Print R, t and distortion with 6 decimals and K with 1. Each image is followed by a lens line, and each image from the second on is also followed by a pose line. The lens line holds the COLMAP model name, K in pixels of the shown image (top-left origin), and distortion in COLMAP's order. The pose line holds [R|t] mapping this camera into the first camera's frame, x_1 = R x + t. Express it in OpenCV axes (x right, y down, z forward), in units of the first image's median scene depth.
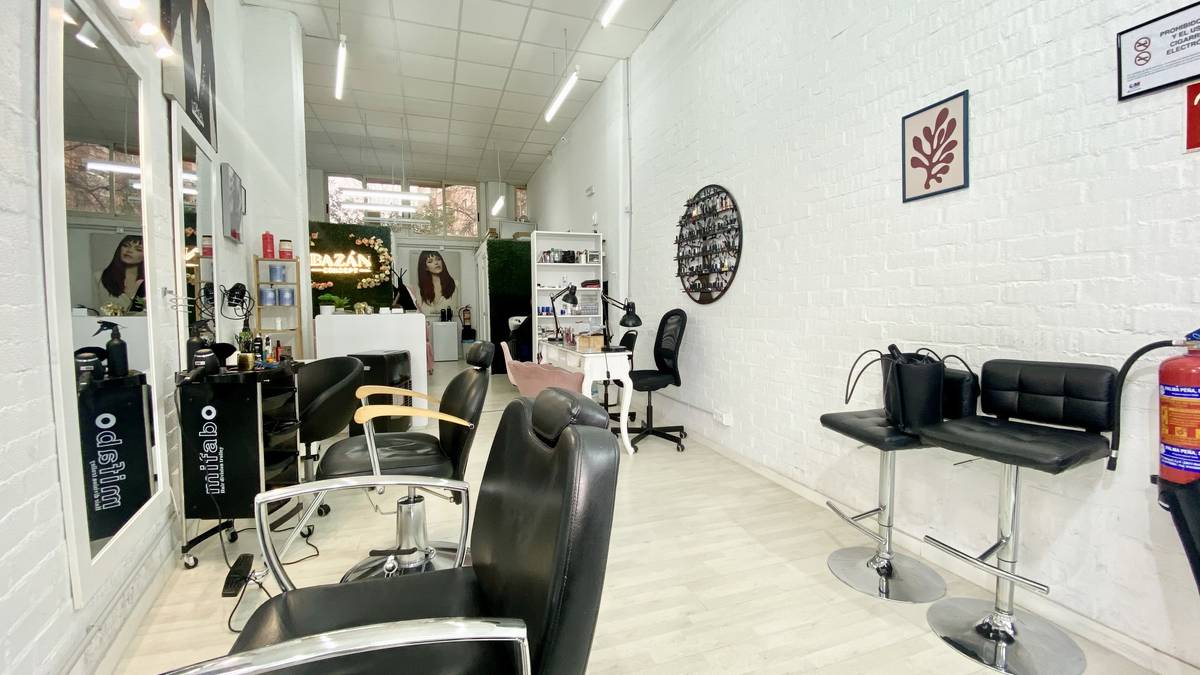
lens RADIAL K [[487.4, 0, 605.1], [0, 487.4, 336.3], [0, 0, 1]] dist [0.022613, -0.019597]
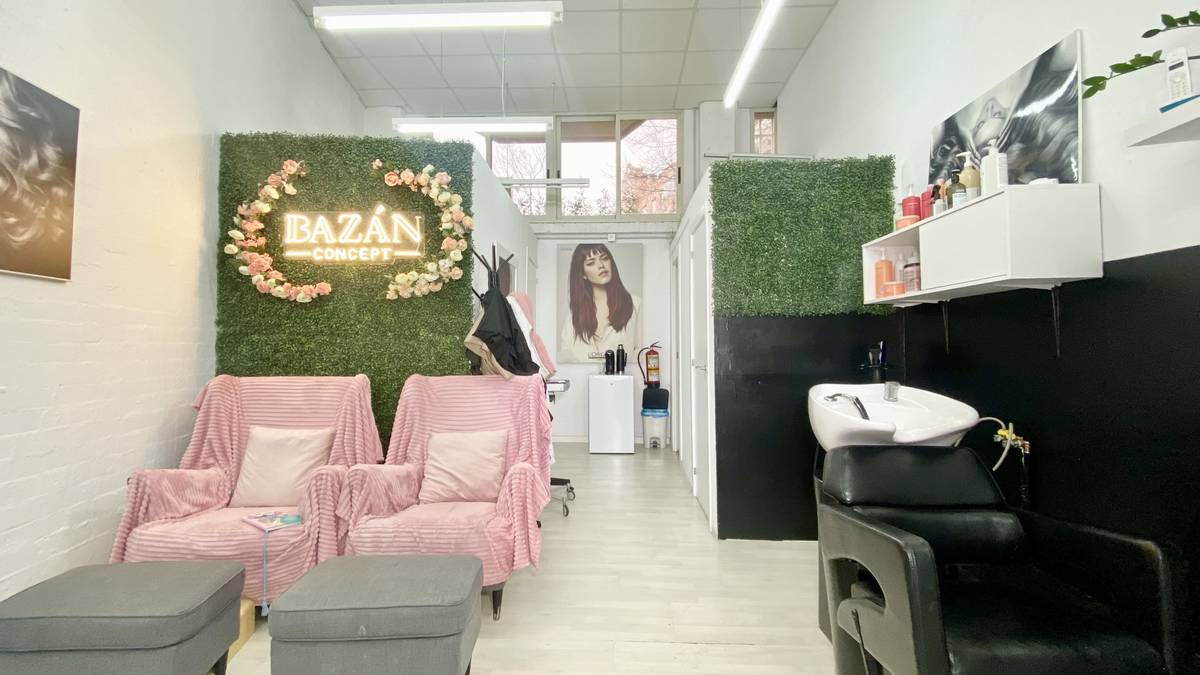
lens RADIAL K [[487.4, 0, 600.8], [0, 487.4, 339.5], [0, 0, 1]] dist [0.022613, -0.019597]
pose [[0.929879, 0.003947, -0.367845, -0.420021], [-0.030142, 0.997398, -0.065494, -0.092524], [0.366629, 0.071989, 0.927578, 1.448426]]
